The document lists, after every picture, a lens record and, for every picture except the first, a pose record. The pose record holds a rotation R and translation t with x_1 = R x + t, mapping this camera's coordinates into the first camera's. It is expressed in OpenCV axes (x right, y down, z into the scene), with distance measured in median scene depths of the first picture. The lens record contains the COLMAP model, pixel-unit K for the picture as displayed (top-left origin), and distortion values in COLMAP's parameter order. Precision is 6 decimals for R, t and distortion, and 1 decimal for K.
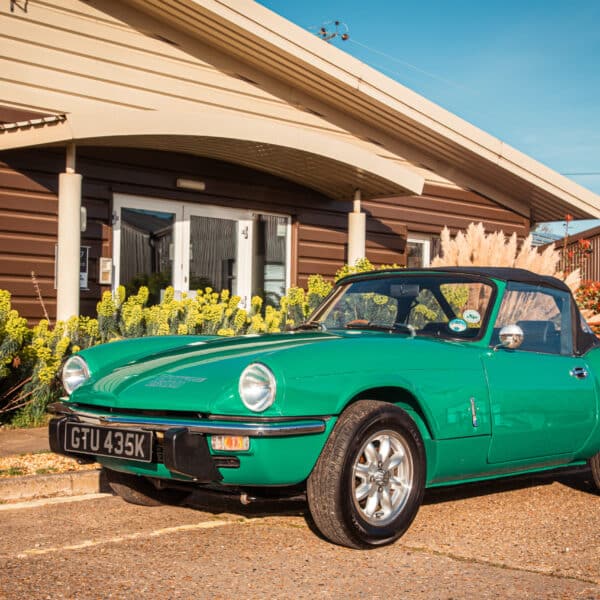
lens RADIAL K [[1140.8, 0, 300.0], [0, 1140.8, 300.0], [0, 0, 1]] dist [0.082617, 0.054561]
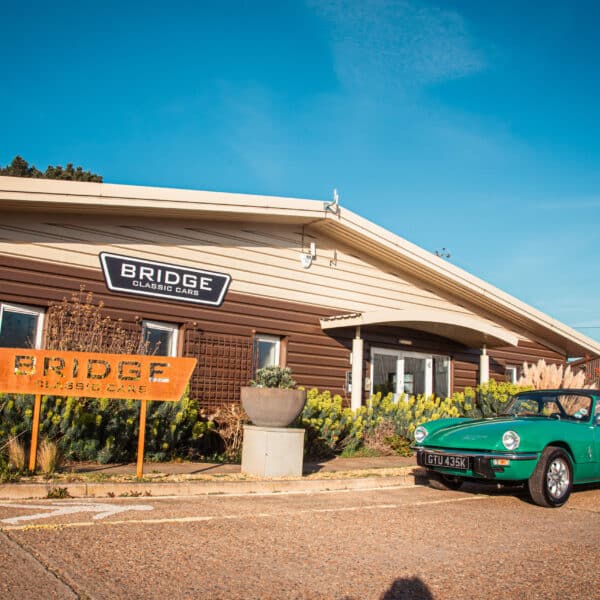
lens RADIAL K [[628.4, 0, 300.0], [0, 628.4, 300.0], [0, 0, 1]] dist [-0.098455, 0.015596]
pose [[0.984017, -0.008823, -0.177855, -0.091972], [-0.017738, 0.988948, -0.147198, -0.007299], [0.177189, 0.148000, 0.972985, -0.166759]]
